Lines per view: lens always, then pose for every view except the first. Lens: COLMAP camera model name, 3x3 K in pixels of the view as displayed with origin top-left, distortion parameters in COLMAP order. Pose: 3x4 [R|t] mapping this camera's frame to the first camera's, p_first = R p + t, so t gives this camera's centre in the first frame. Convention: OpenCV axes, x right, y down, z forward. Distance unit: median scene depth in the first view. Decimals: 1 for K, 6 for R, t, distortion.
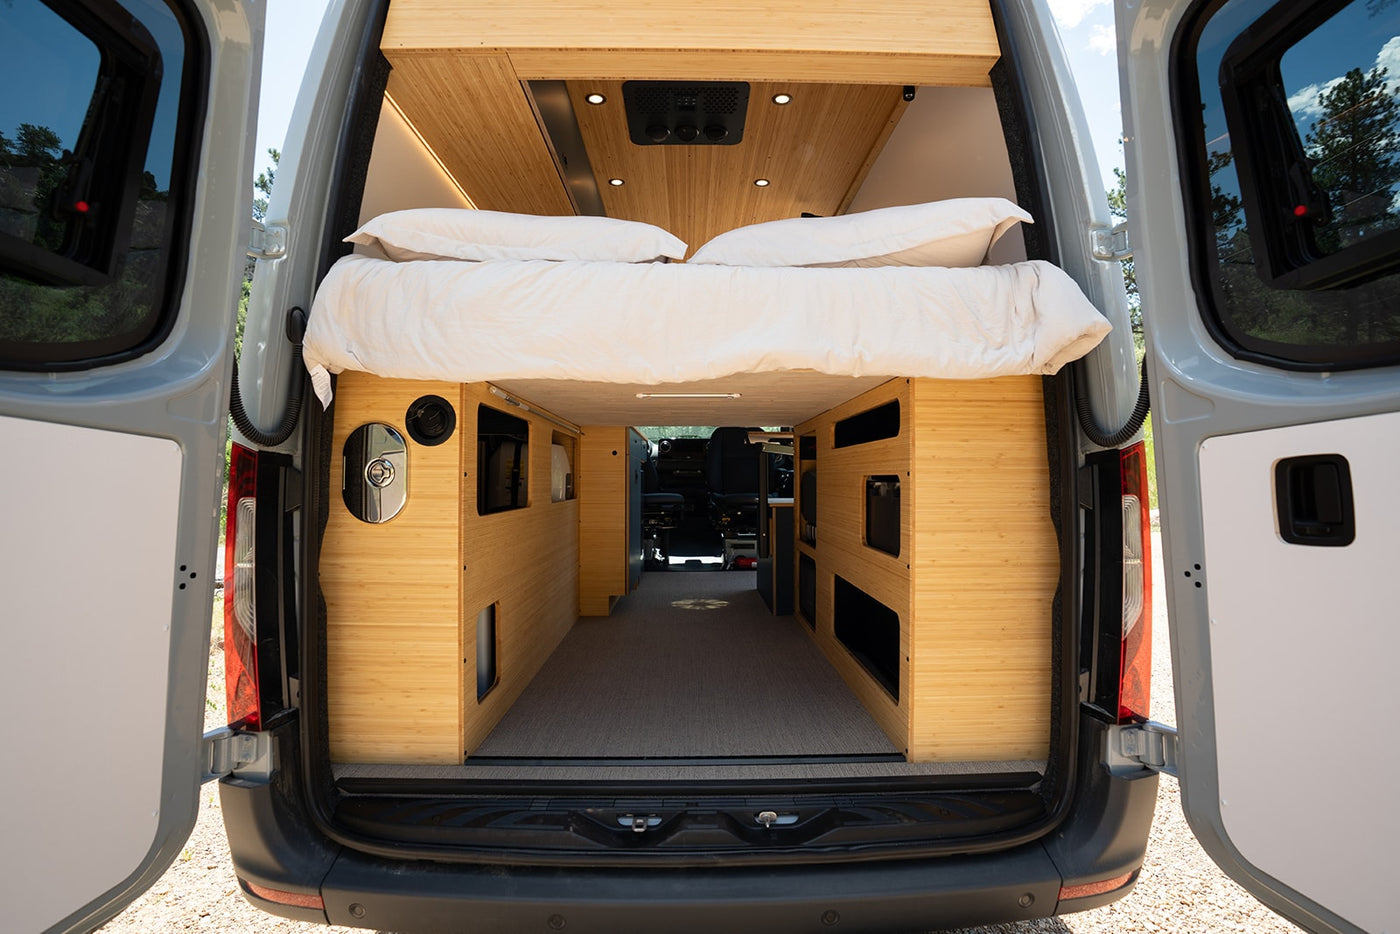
lens RADIAL K [[587.8, 0, 700.0], [0, 587.8, 467.0], [0, 0, 1]] dist [-0.010466, 0.000127]
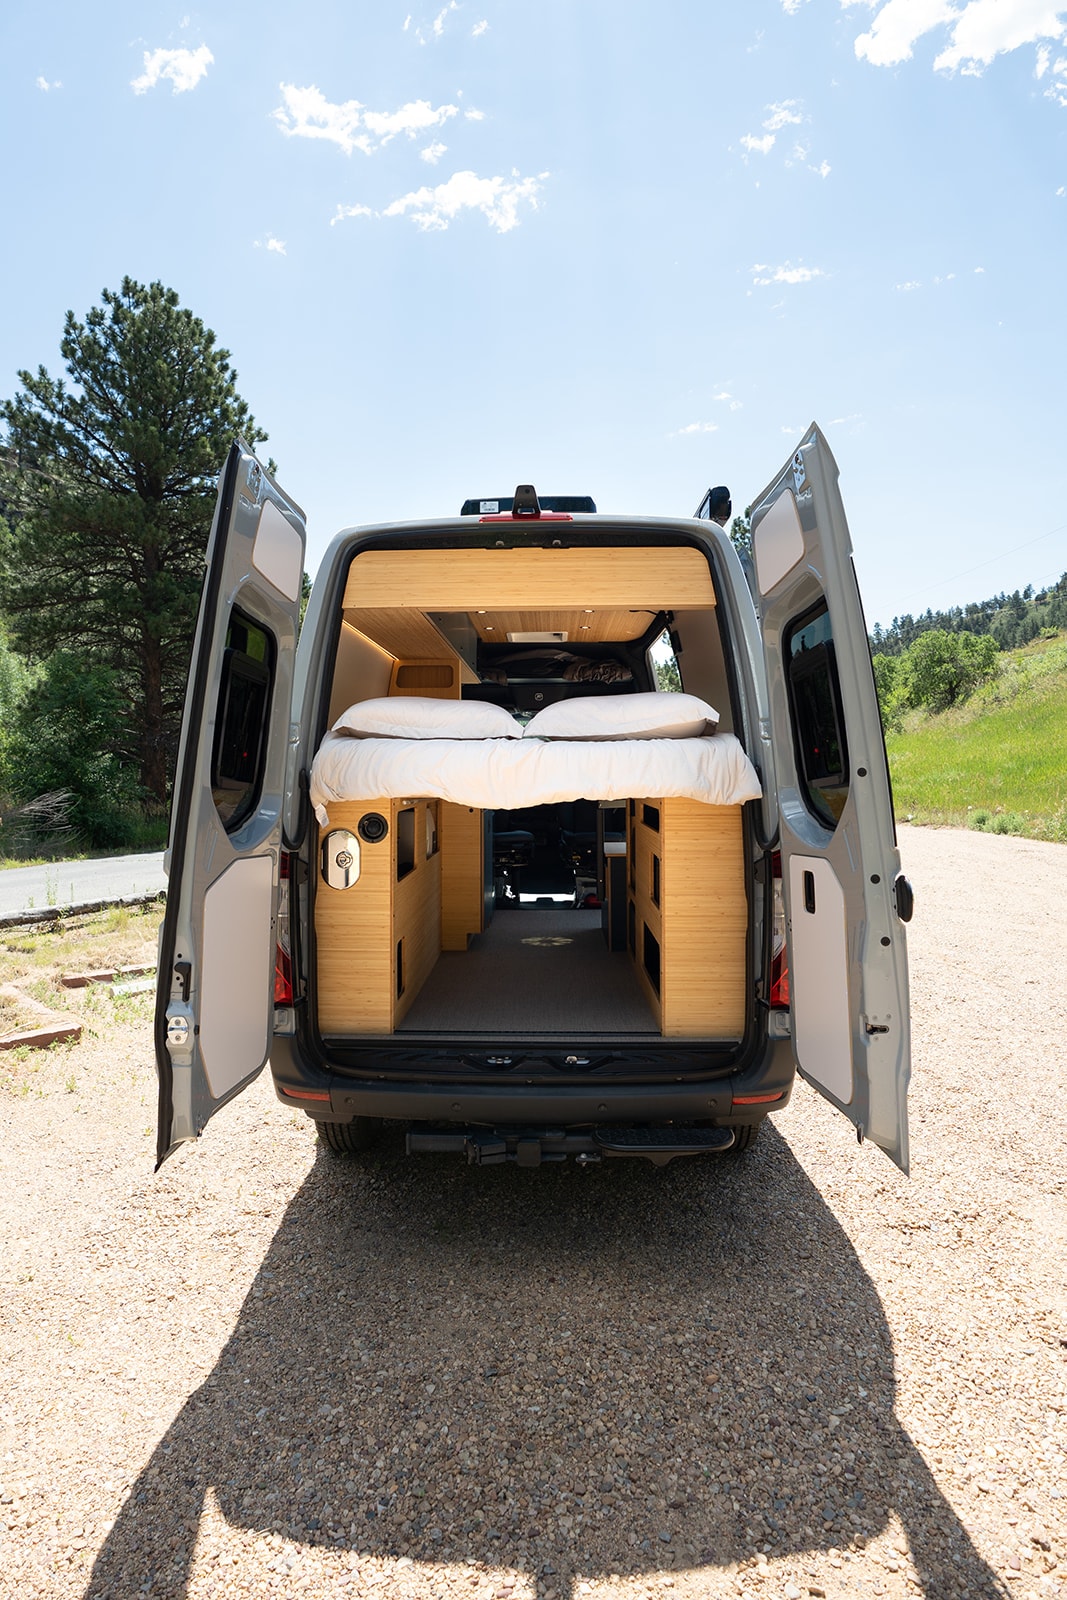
lens RADIAL K [[860.6, 0, 525.7], [0, 860.6, 747.6], [0, 0, 1]] dist [-0.002251, 0.000446]
pose [[0.998687, -0.004552, -0.051016, 0.104116], [0.004666, 0.999987, 0.002102, -0.316698], [0.051006, -0.002337, 0.998696, -1.453273]]
